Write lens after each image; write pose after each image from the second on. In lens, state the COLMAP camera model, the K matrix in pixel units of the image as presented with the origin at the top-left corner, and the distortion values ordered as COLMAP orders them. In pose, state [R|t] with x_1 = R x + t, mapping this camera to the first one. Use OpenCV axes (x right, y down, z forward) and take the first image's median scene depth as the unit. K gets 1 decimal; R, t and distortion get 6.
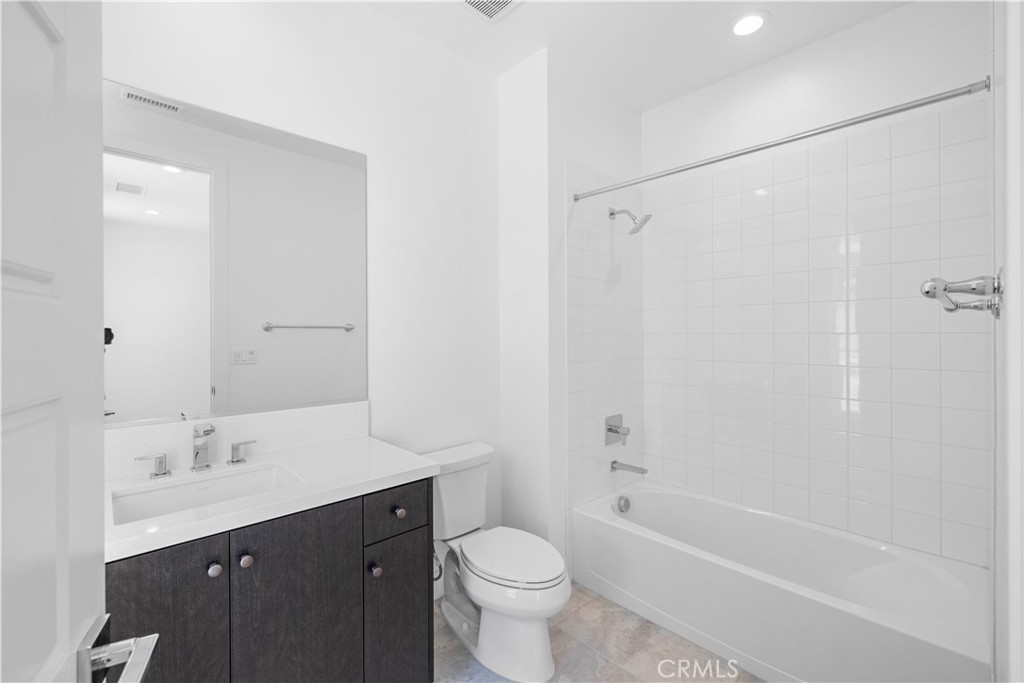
lens RADIAL K [[436.1, 0, 514.6], [0, 436.1, 339.4], [0, 0, 1]] dist [0.005964, -0.000968]
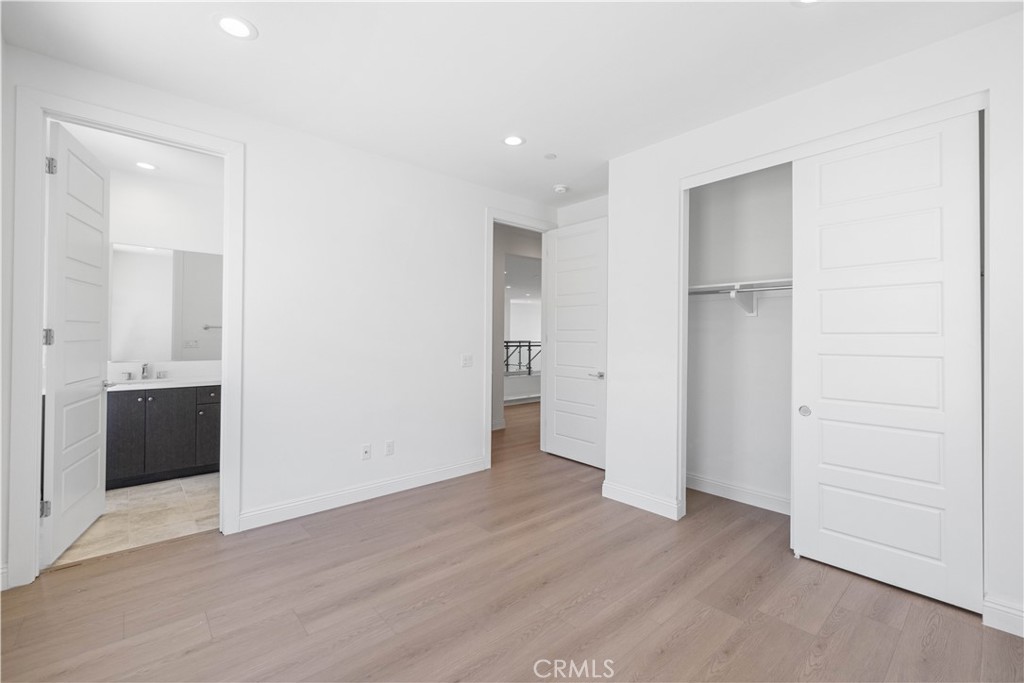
lens RADIAL K [[436.1, 0, 510.3], [0, 436.1, 338.3], [0, 0, 1]] dist [0.005964, -0.000968]
pose [[0.999379, 0.011388, -0.033330, 1.824300], [-0.011500, 0.999929, -0.003154, 0.018916], [0.033292, 0.003535, 0.999439, -1.833352]]
